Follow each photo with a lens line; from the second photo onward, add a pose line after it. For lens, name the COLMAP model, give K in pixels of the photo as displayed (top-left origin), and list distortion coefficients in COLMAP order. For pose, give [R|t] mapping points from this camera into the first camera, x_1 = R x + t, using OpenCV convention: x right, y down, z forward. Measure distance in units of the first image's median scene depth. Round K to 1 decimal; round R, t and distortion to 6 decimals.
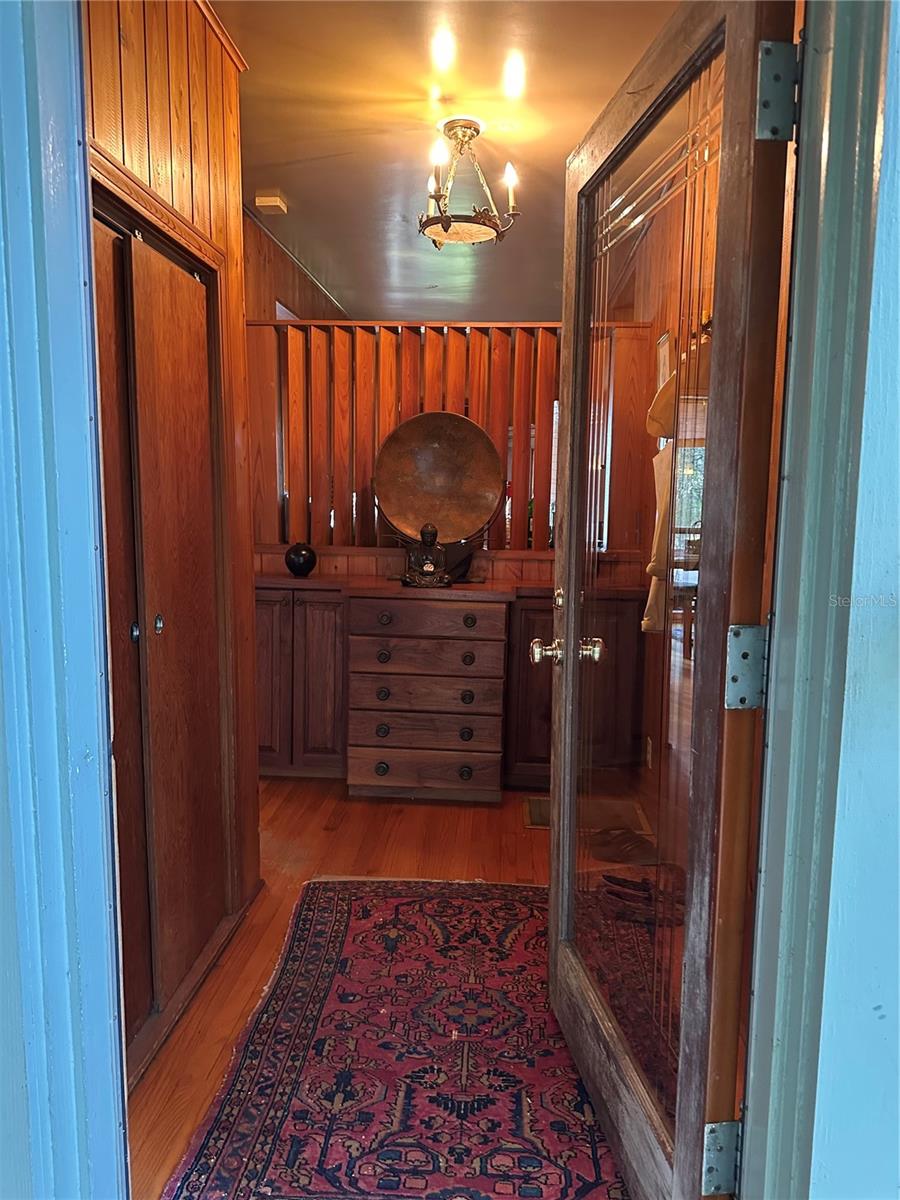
lens RADIAL K [[846.5, 0, 451.6], [0, 846.5, 602.7], [0, 0, 1]] dist [0.031379, -0.042251]
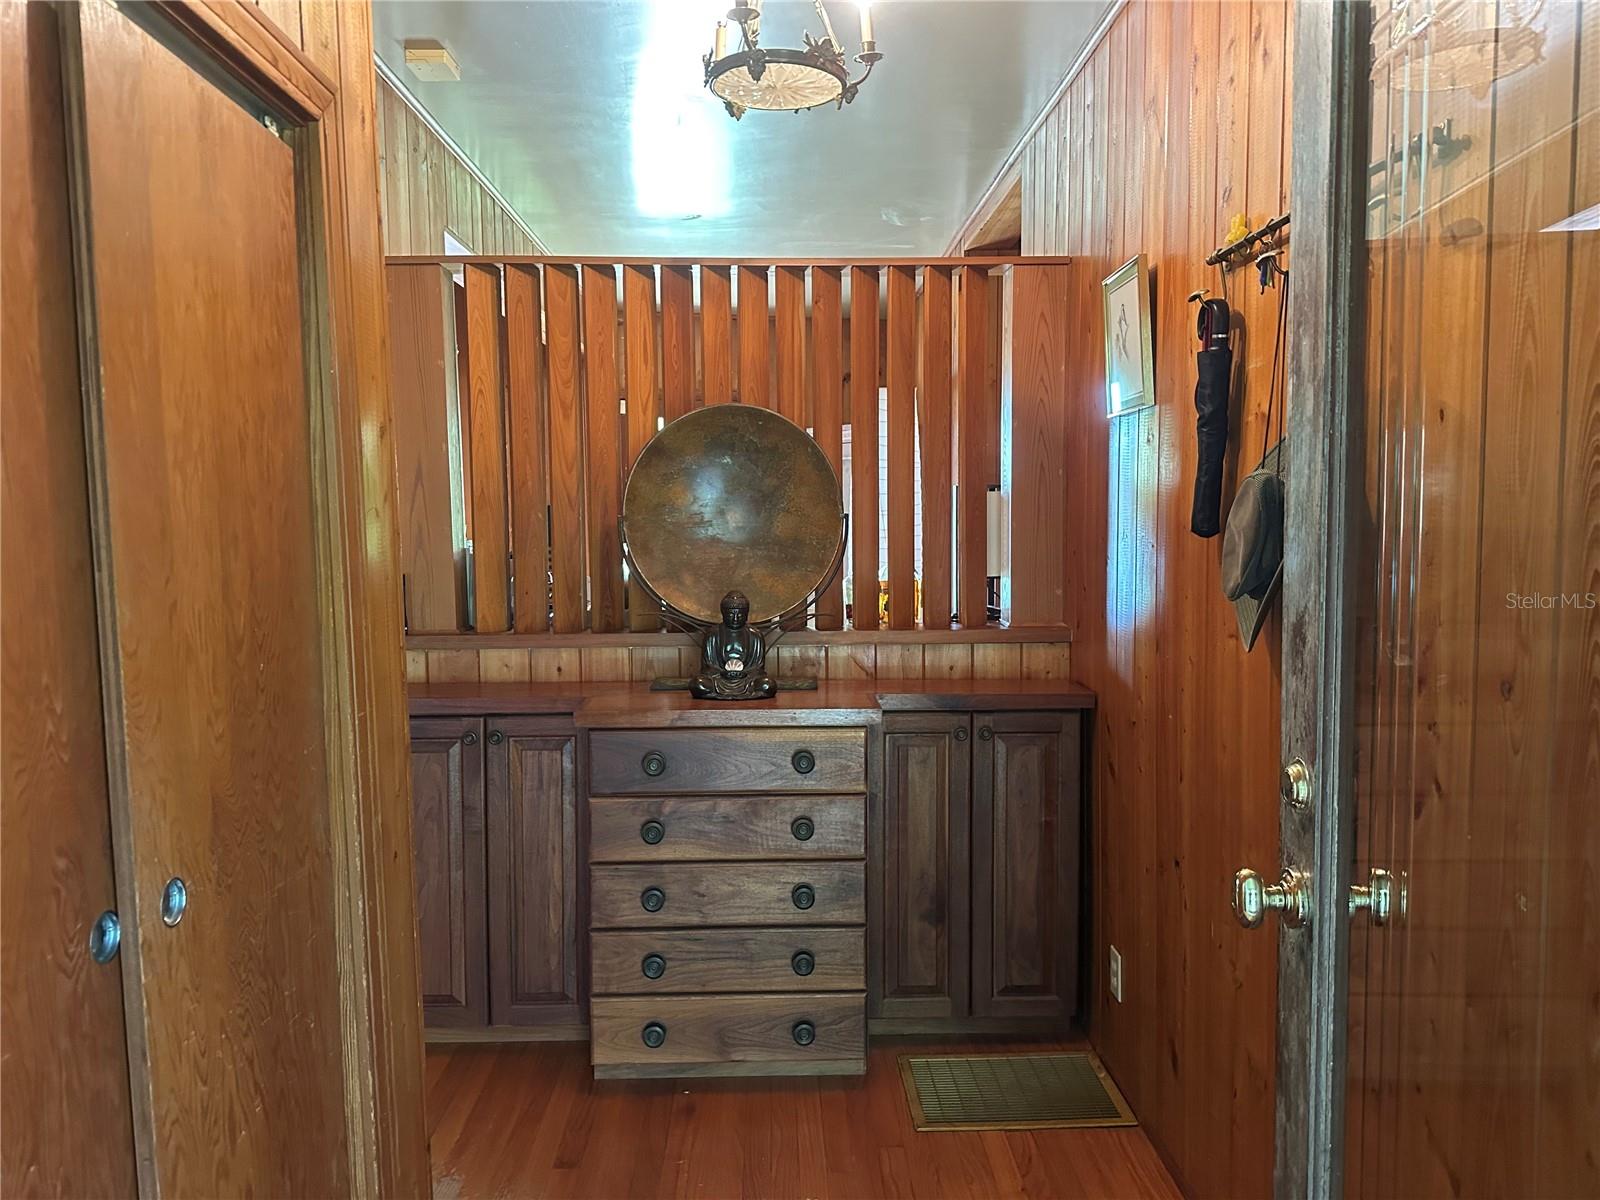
lens RADIAL K [[1128.6, 0, 807.0], [0, 1128.6, 588.7], [0, 0, 1]] dist [0.031379, -0.042251]
pose [[0.994357, -0.033749, 0.100572, -0.047834], [0.040011, 0.997341, -0.060912, -0.048127], [-0.098249, 0.064592, 0.993063, 0.229020]]
